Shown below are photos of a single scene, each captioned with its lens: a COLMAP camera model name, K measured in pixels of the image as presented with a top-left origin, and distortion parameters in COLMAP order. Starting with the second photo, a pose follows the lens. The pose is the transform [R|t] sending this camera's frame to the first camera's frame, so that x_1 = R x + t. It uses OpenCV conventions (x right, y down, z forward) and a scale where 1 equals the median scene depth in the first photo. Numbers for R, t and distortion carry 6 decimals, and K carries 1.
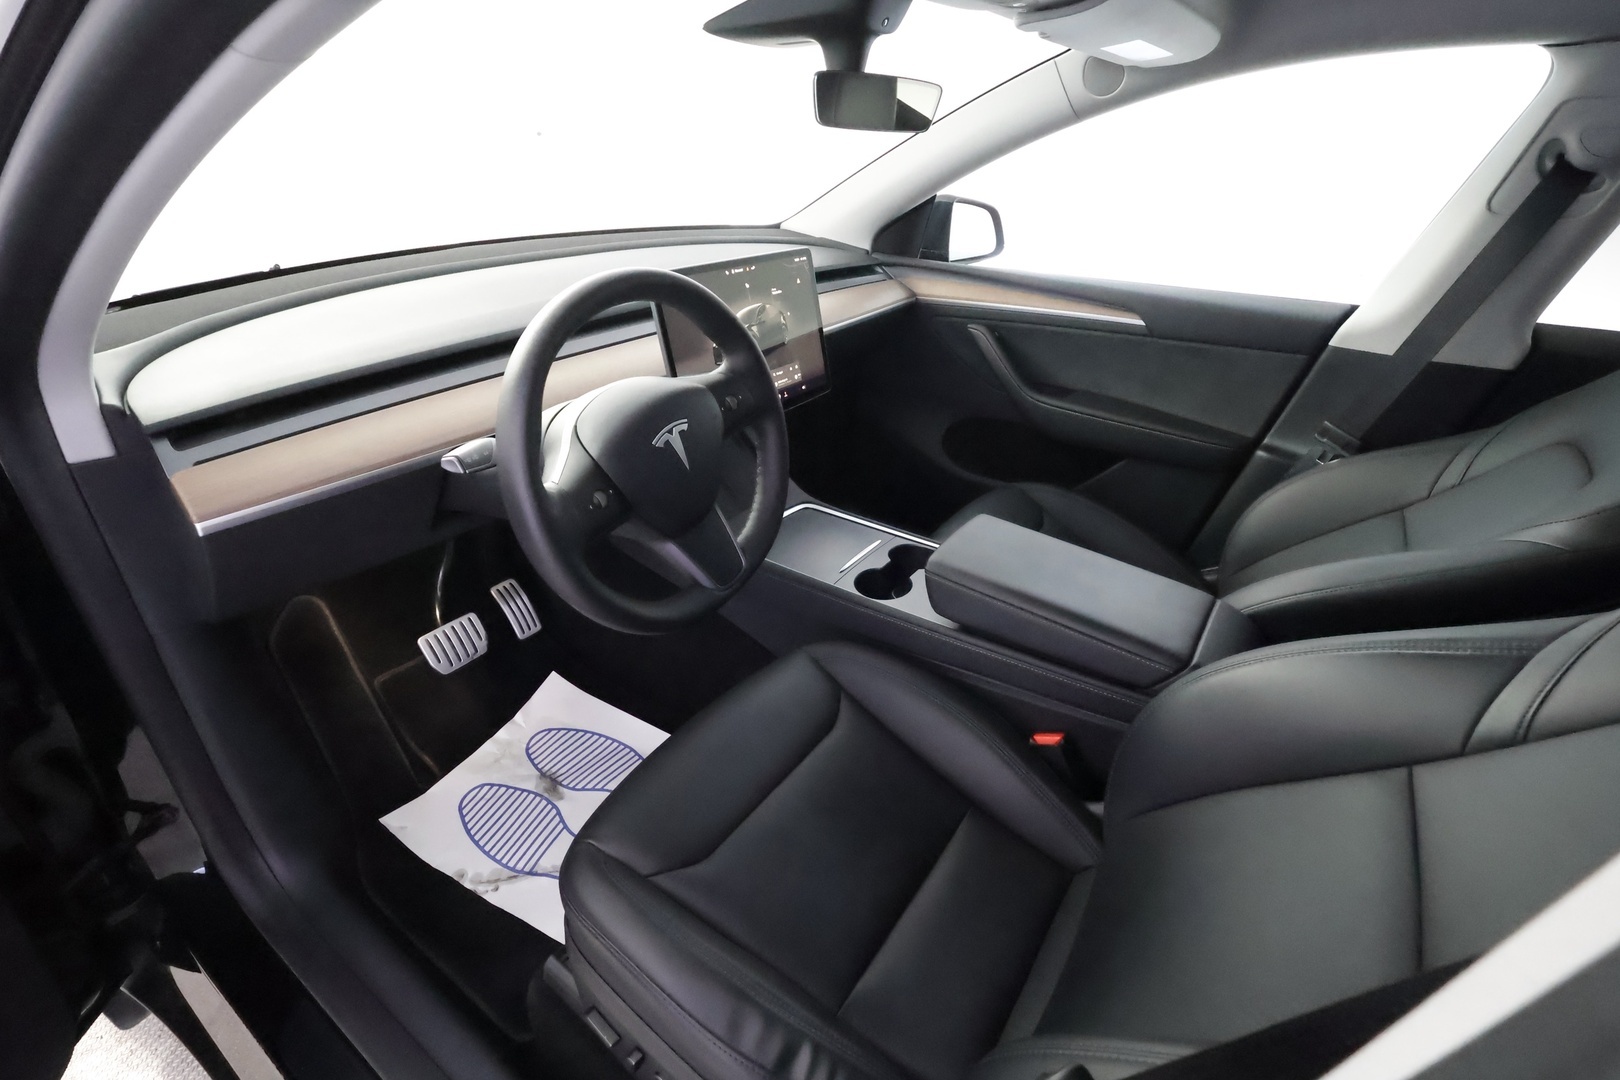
lens RADIAL K [[756.0, 0, 815.2], [0, 756.0, 543.2], [0, 0, 1]] dist [-0.000151, 0.001112]
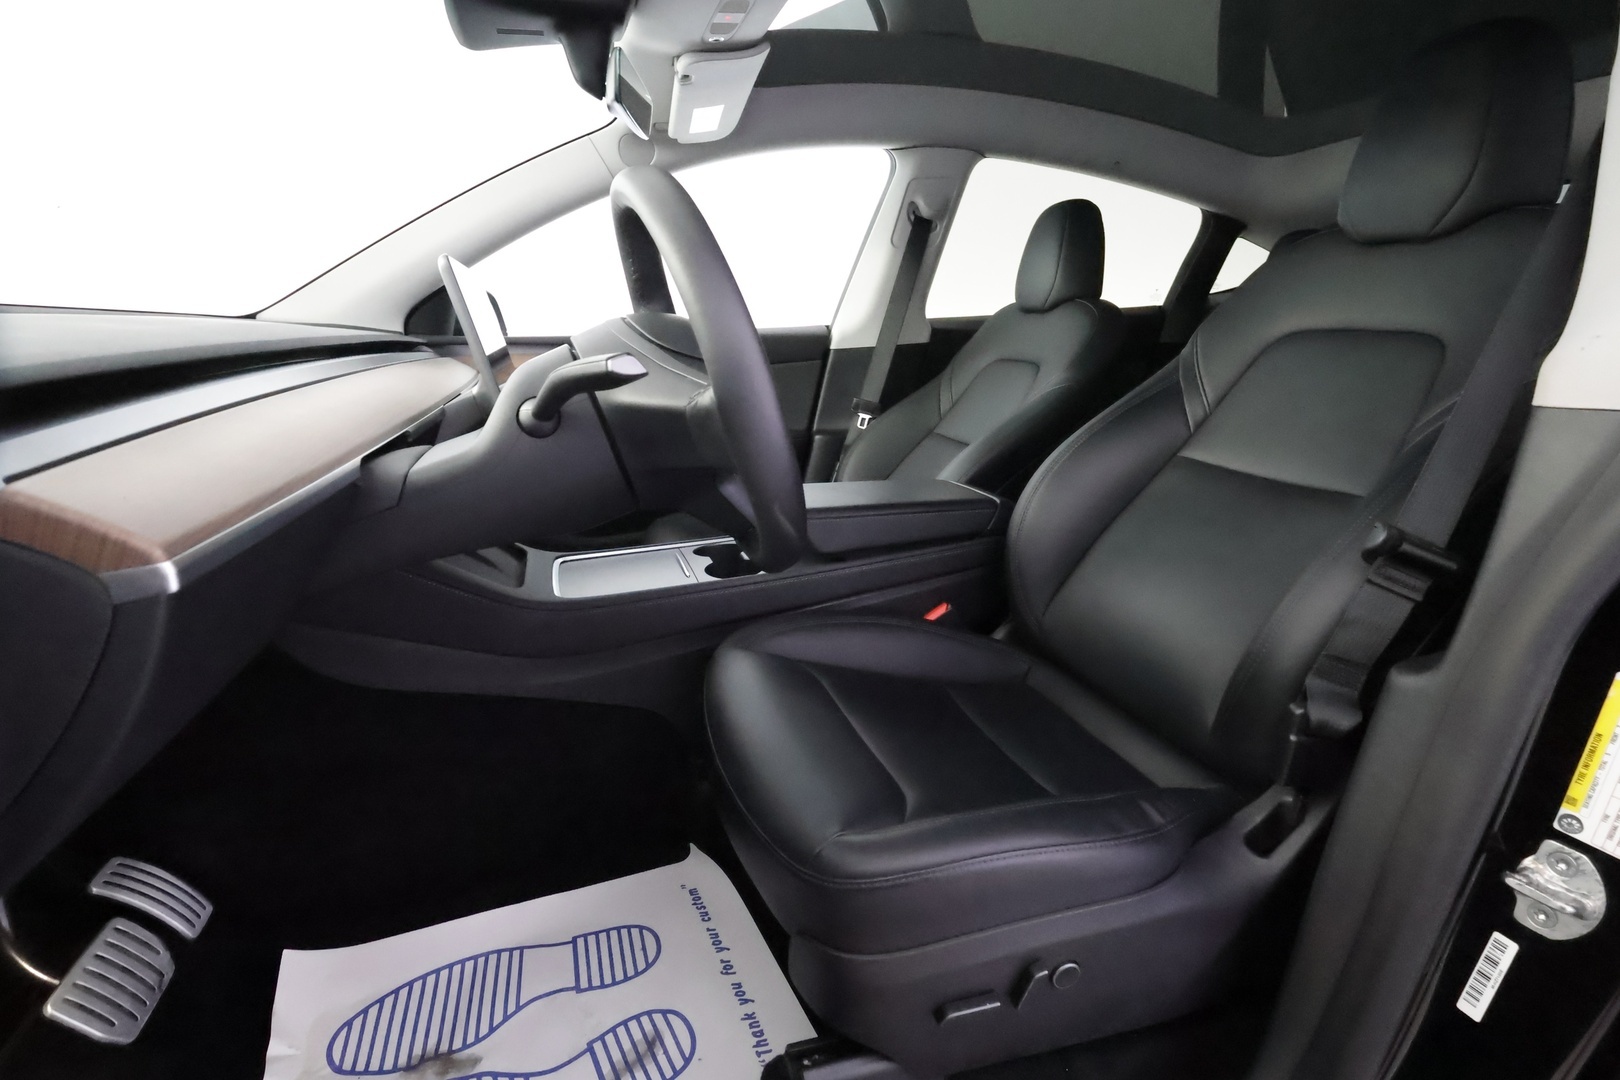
lens RADIAL K [[756.0, 0, 815.2], [0, 756.0, 543.2], [0, 0, 1]] dist [-0.000151, 0.001112]
pose [[0.595554, -0.265486, 0.758177, -0.522350], [0.426664, 0.904221, -0.018522, 0.077657], [-0.680642, 0.334517, 0.651786, 0.248237]]
